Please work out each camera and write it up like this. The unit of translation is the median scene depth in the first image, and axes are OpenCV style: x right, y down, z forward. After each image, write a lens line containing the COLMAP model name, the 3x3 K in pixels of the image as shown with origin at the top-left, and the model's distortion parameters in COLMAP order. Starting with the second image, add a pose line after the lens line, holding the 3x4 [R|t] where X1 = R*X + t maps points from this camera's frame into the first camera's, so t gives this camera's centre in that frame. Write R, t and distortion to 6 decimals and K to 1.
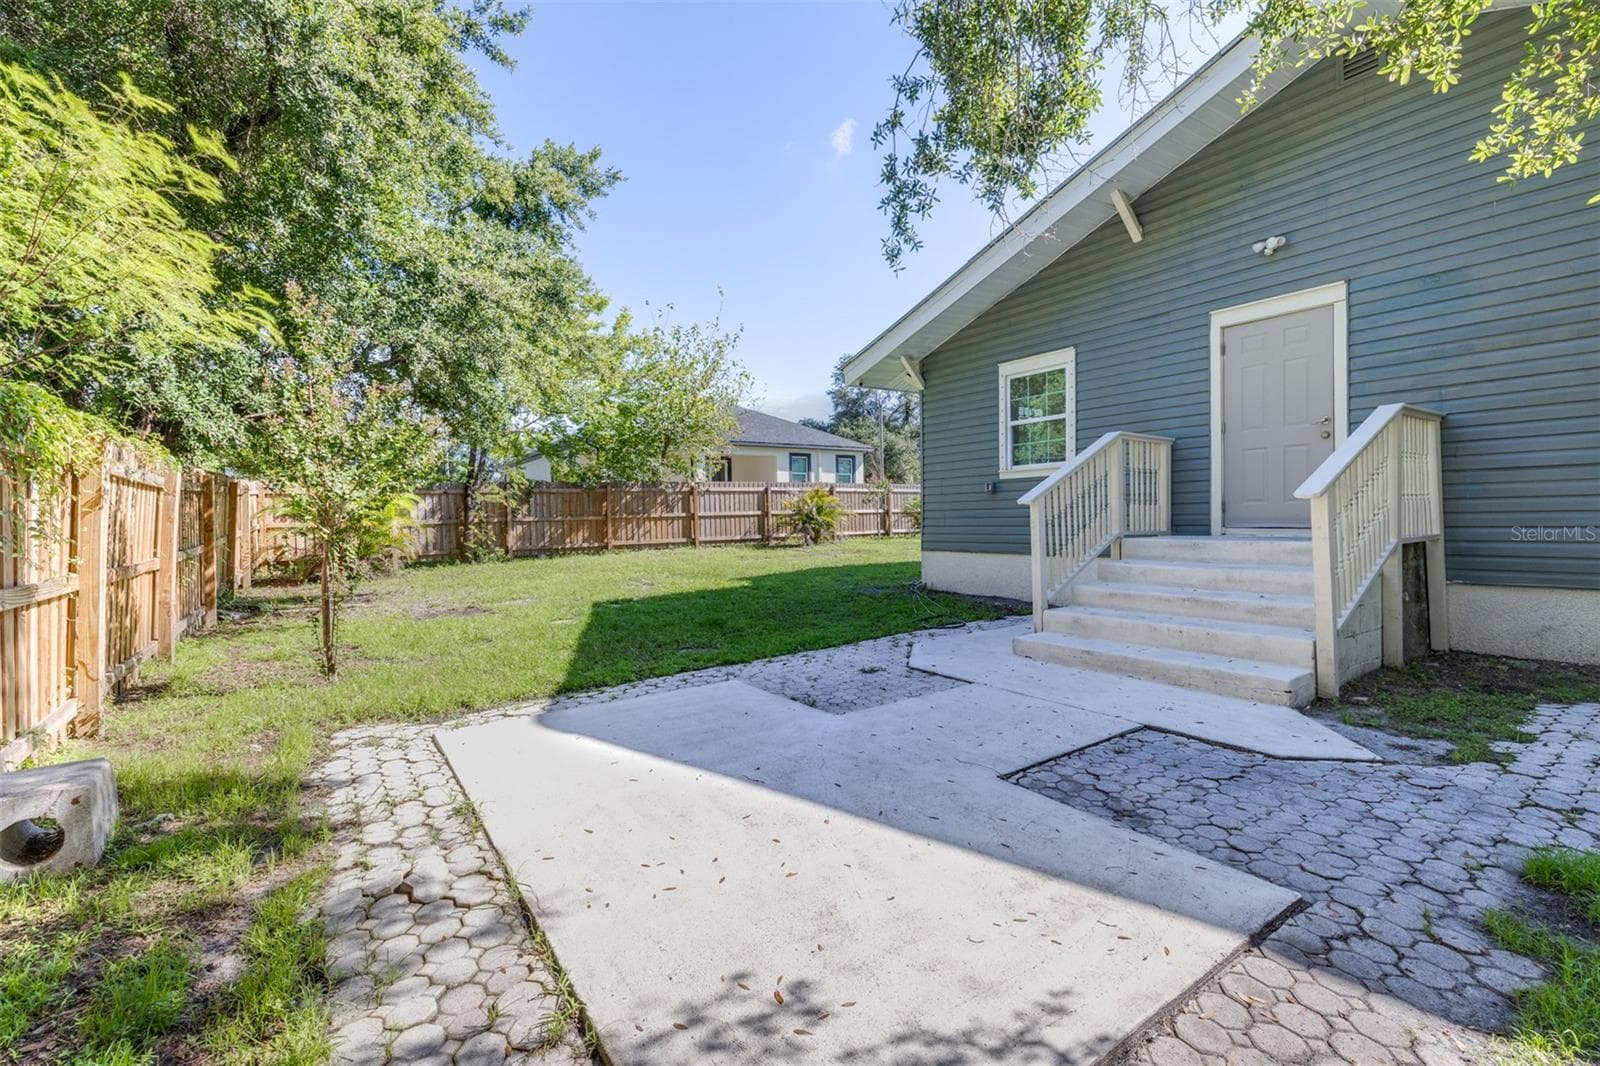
lens RADIAL K [[695.1, 0, 801.0], [0, 695.1, 522.5], [0, 0, 1]] dist [0.002693, 0.000298]
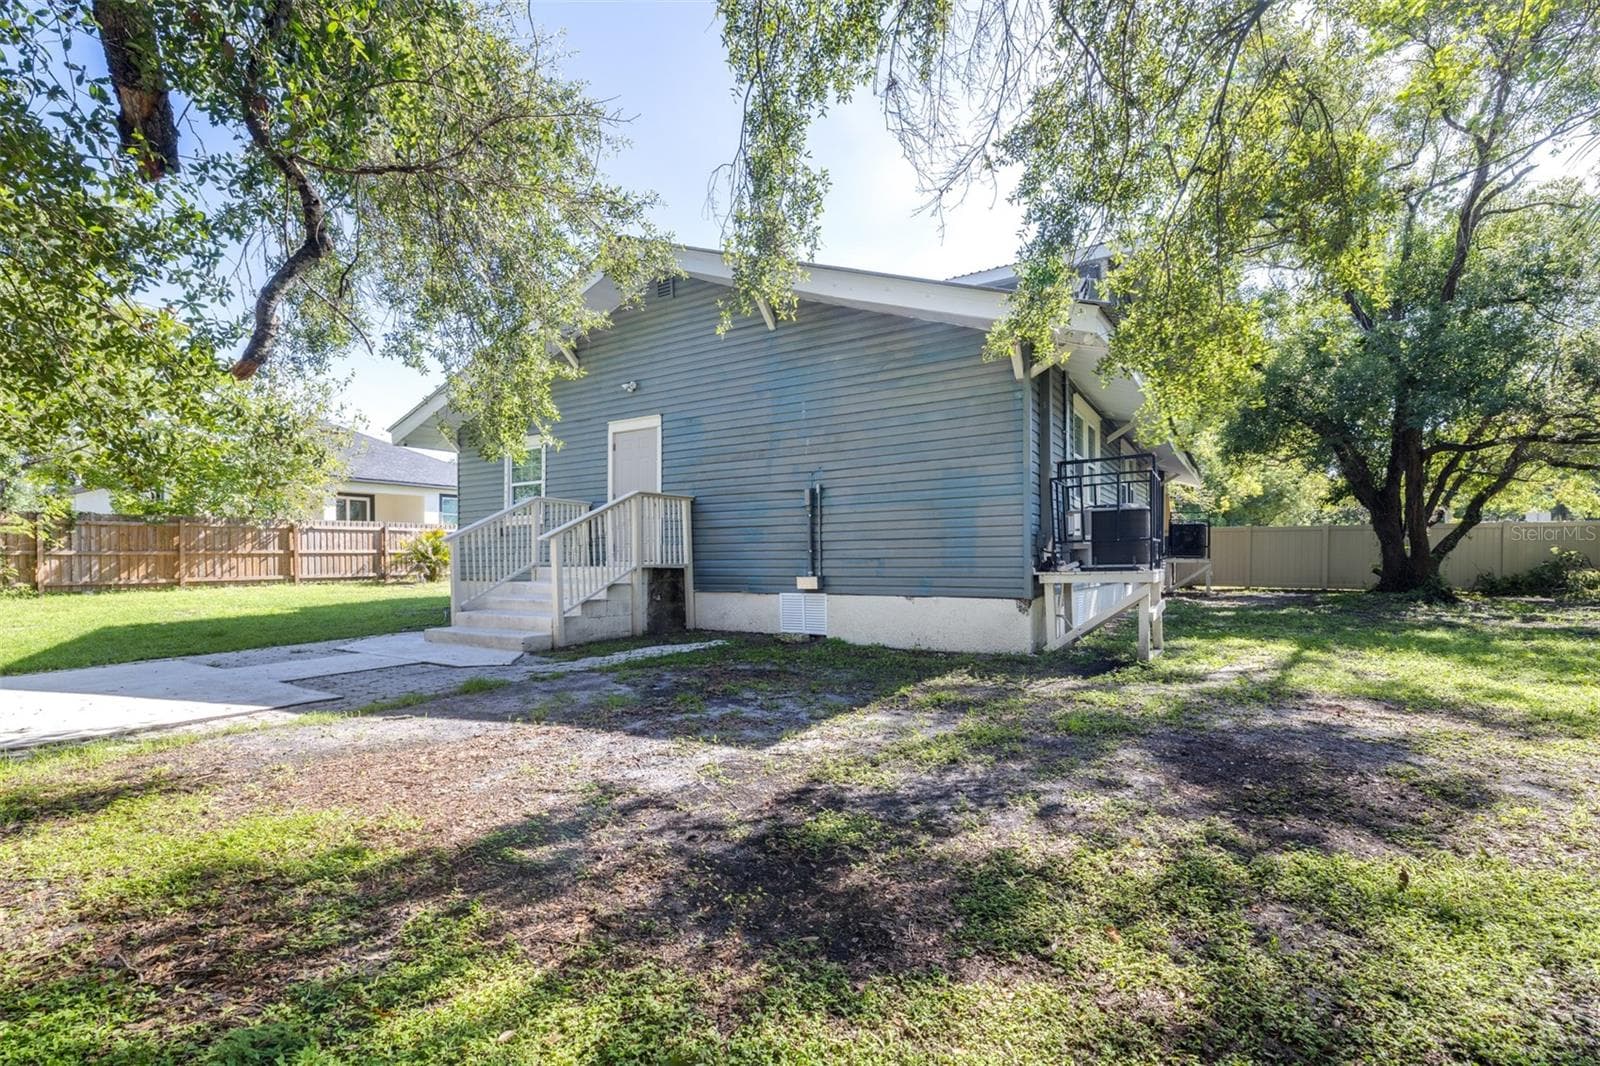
lens RADIAL K [[695.1, 0, 789.4], [0, 695.1, 576.6], [0, 0, 1]] dist [0.002693, 0.000298]
pose [[0.925448, 0.003008, 0.378863, 0.128854], [-0.007704, 0.999911, 0.010880, 0.007960], [-0.378797, -0.012988, 0.925389, -0.205712]]
